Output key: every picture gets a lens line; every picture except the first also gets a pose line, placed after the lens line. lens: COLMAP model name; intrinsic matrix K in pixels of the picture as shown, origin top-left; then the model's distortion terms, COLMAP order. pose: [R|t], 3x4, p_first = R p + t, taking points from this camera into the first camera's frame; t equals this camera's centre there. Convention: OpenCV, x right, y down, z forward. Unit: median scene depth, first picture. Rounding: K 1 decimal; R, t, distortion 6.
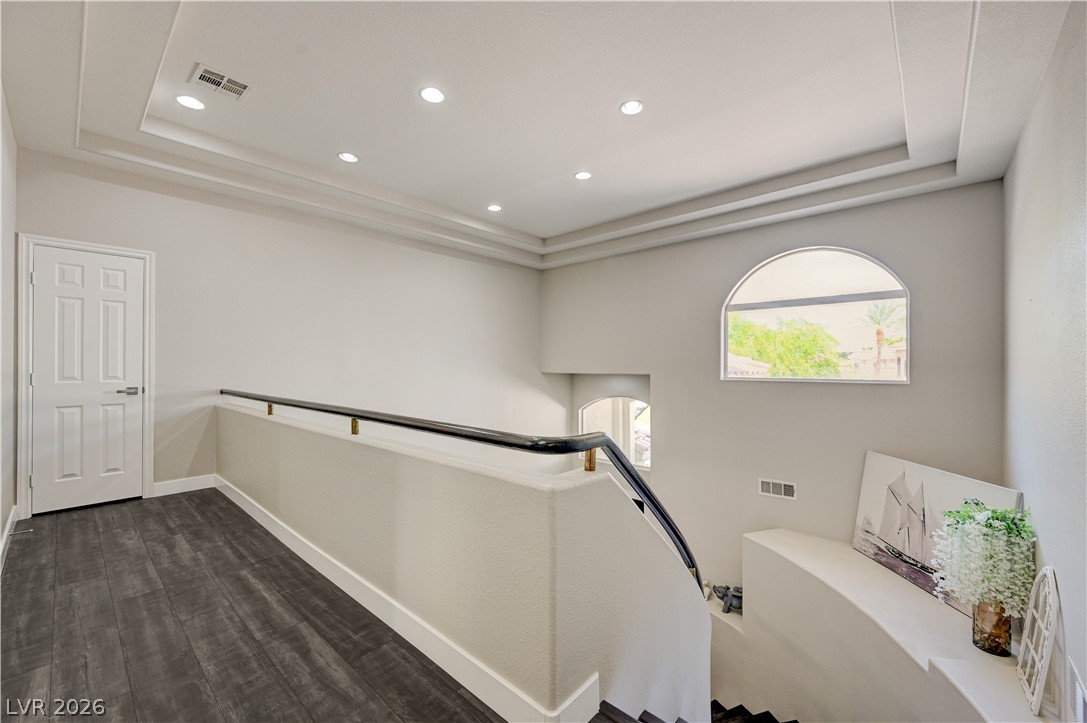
lens RADIAL K [[432.7, 0, 550.0], [0, 432.7, 365.3], [0, 0, 1]] dist [0.001104, -0.000015]
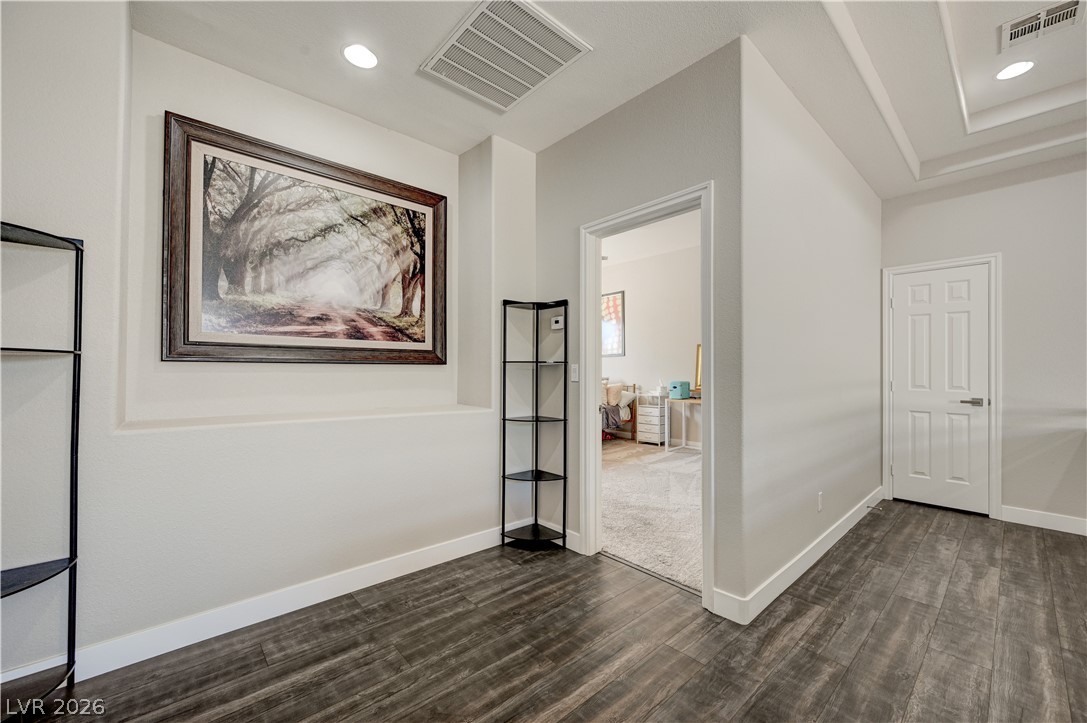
lens RADIAL K [[428.6, 0, 546.2], [0, 428.6, 366.8], [0, 0, 1]] dist [0.000085, 0.000361]
pose [[-0.111667, -0.008576, -0.993709, 0.130318], [-0.010762, 0.999915, -0.007421, -0.003024], [0.993687, 0.009866, -0.111749, 0.202208]]
